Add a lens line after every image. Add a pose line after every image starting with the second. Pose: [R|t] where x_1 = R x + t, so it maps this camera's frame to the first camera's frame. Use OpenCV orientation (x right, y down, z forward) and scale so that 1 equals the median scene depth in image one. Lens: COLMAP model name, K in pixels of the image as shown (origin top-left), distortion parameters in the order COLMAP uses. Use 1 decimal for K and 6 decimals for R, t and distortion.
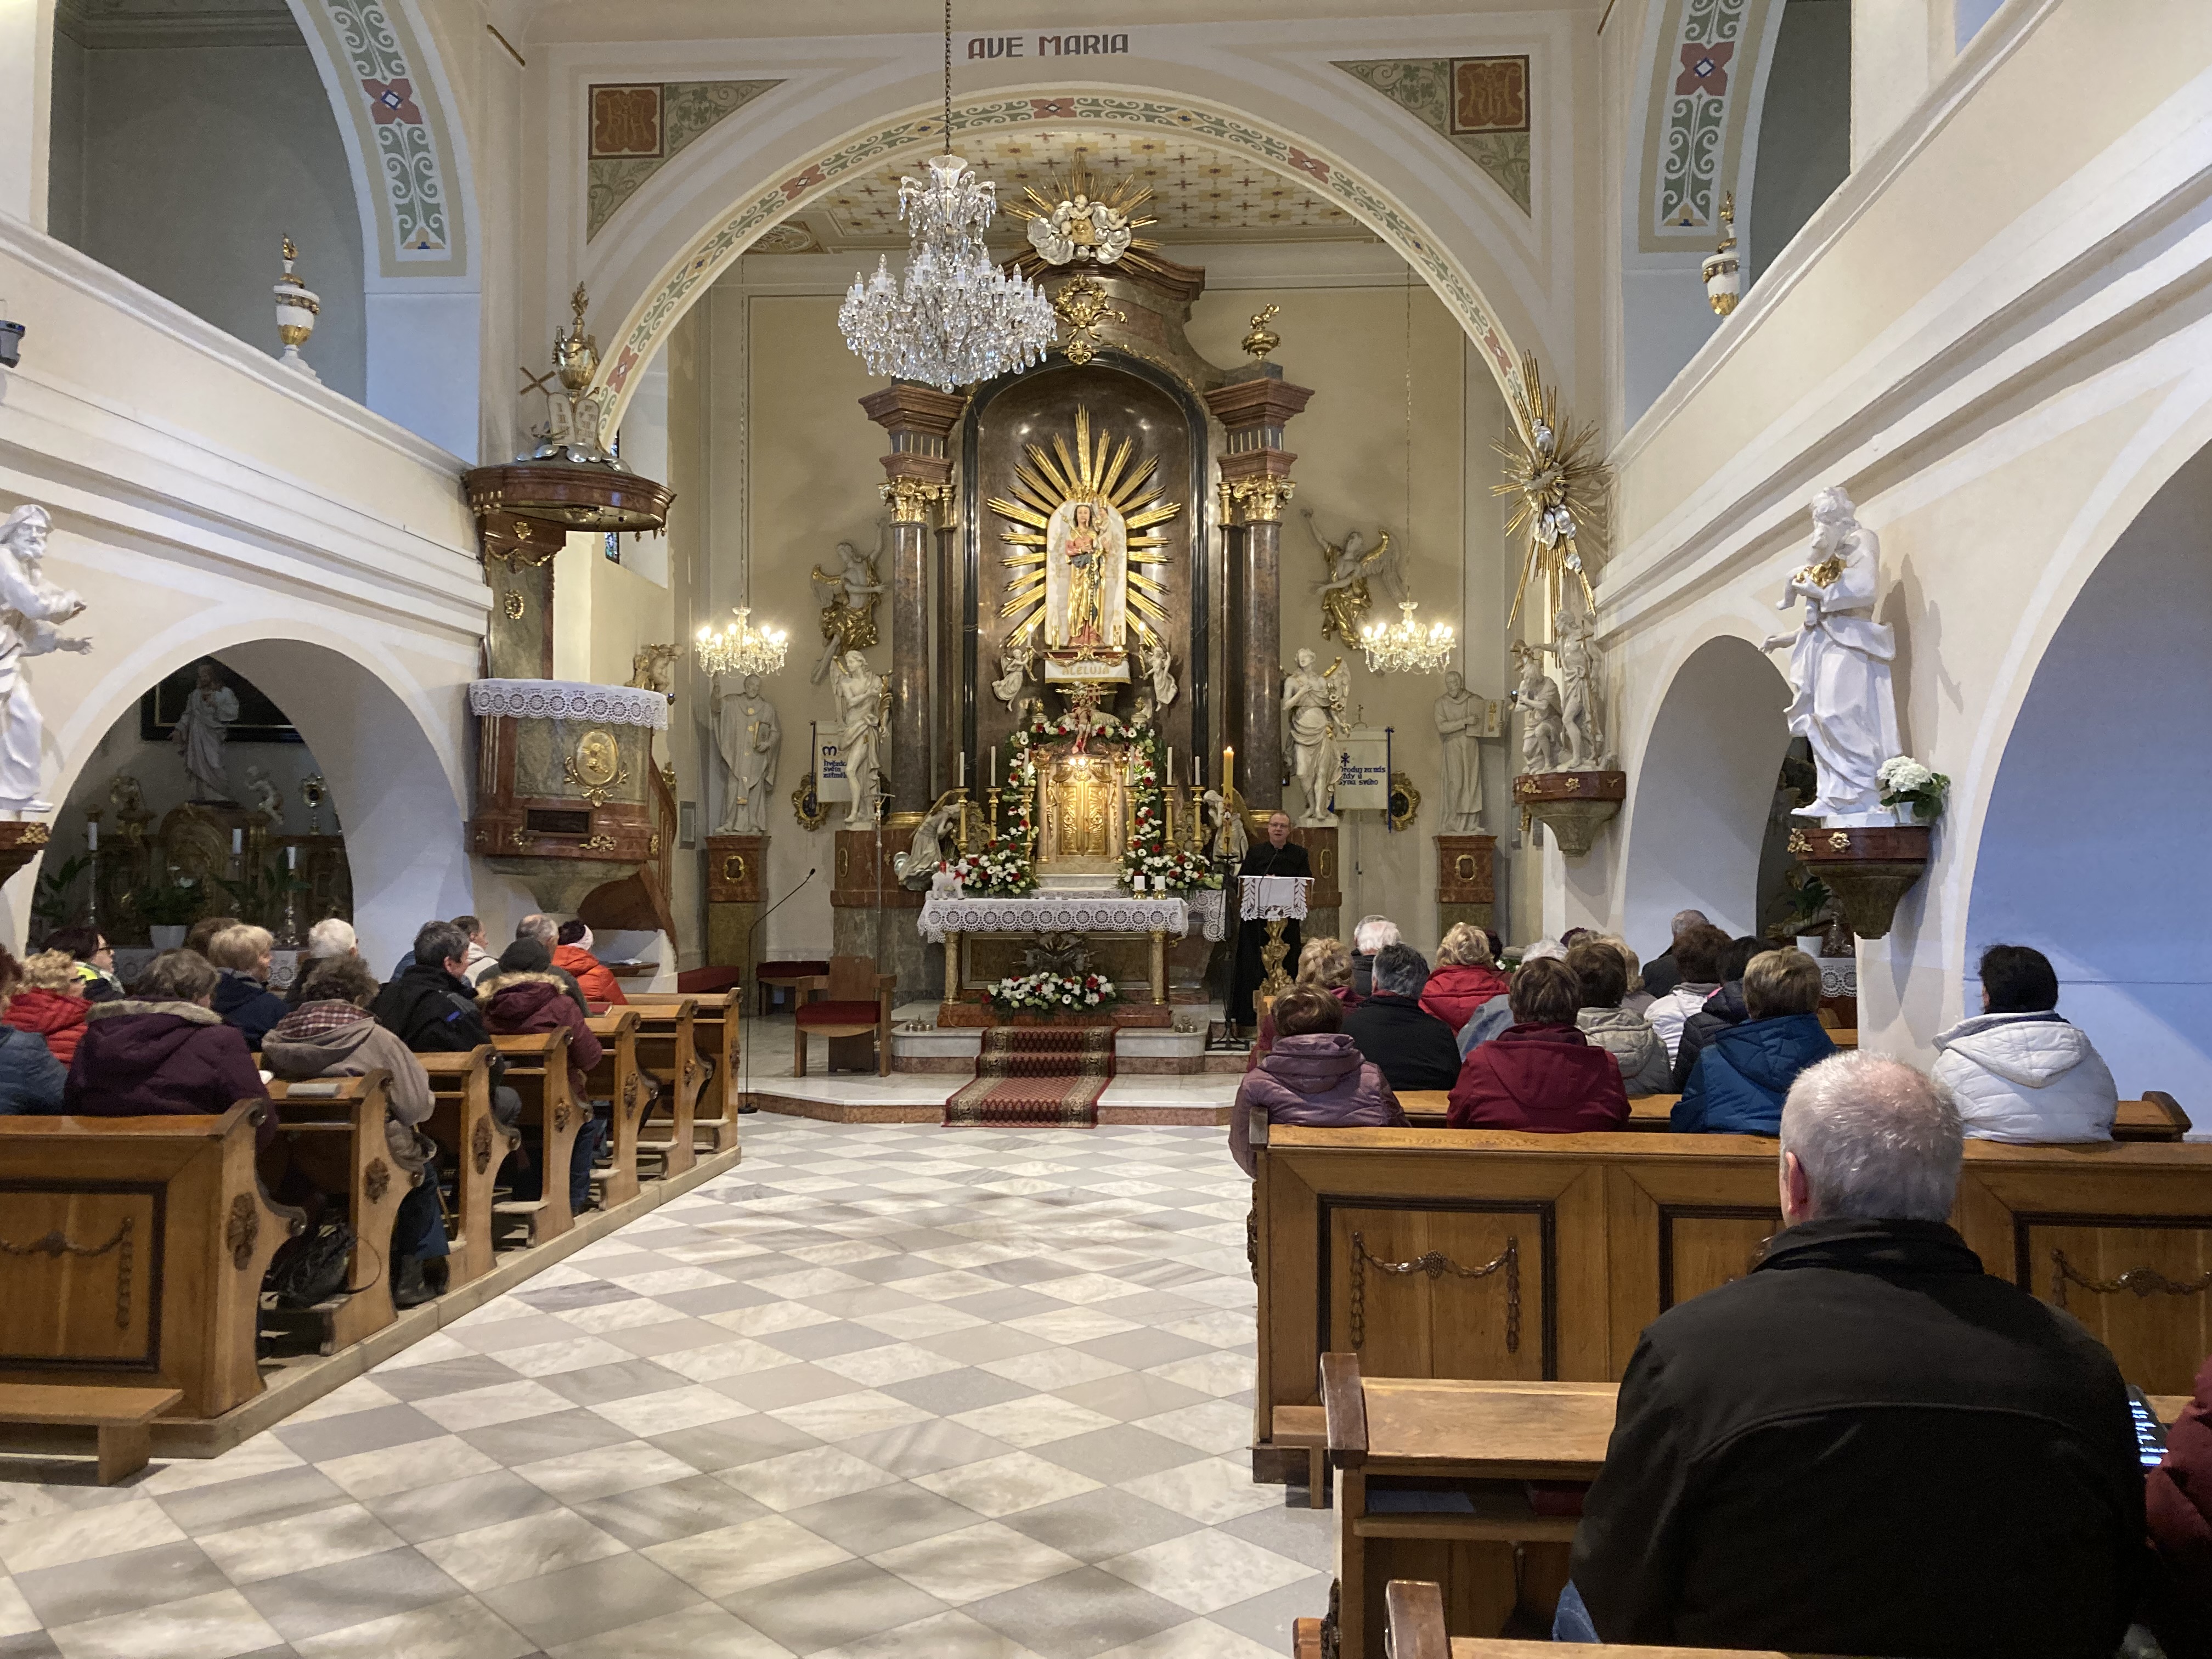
lens RADIAL K [[1751.5, 0, 1106.0], [0, 1751.5, 829.5], [0, 0, 1]] dist [0.139536, -0.365808]
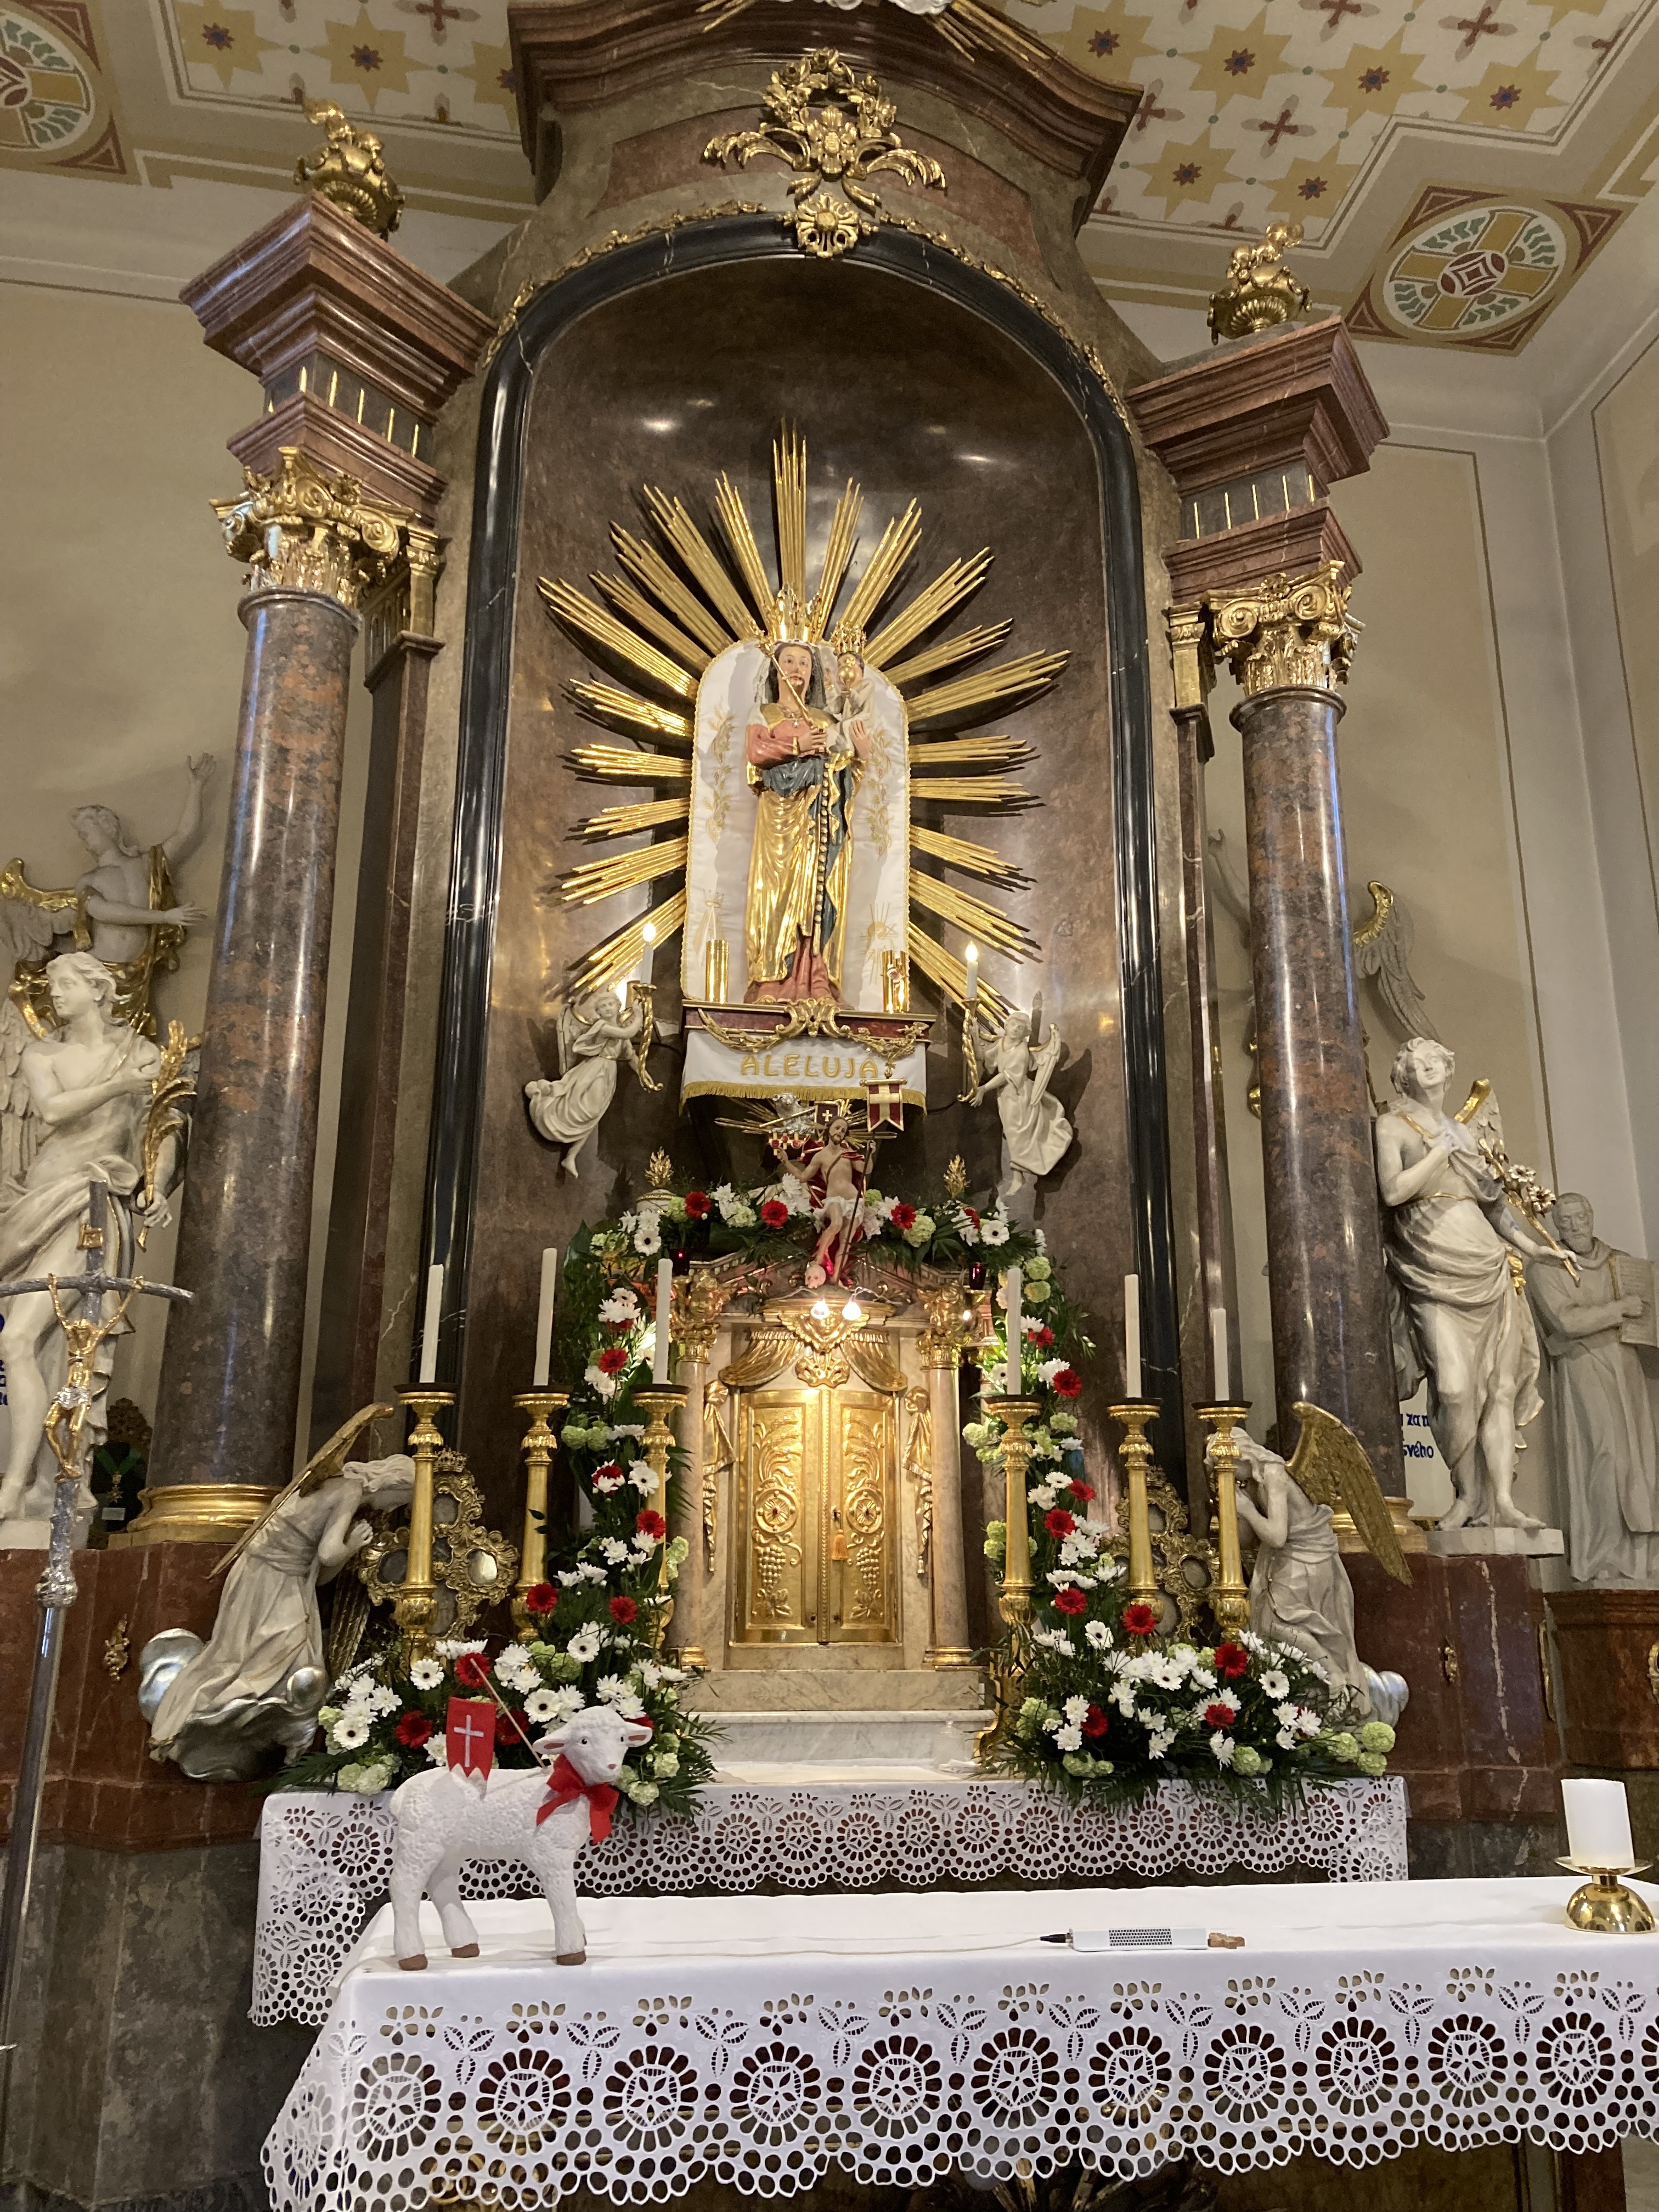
lens RADIAL K [[1751.5, 0, 829.5], [0, 1751.5, 1106.0], [0, 0, 1]] dist [0.139536, -0.365808]
pose [[0.972003, 0.069139, 0.224566, -0.084073], [-0.006476, 0.963248, -0.268535, 0.007710], [-0.234879, 0.259563, 0.936728, 0.689042]]
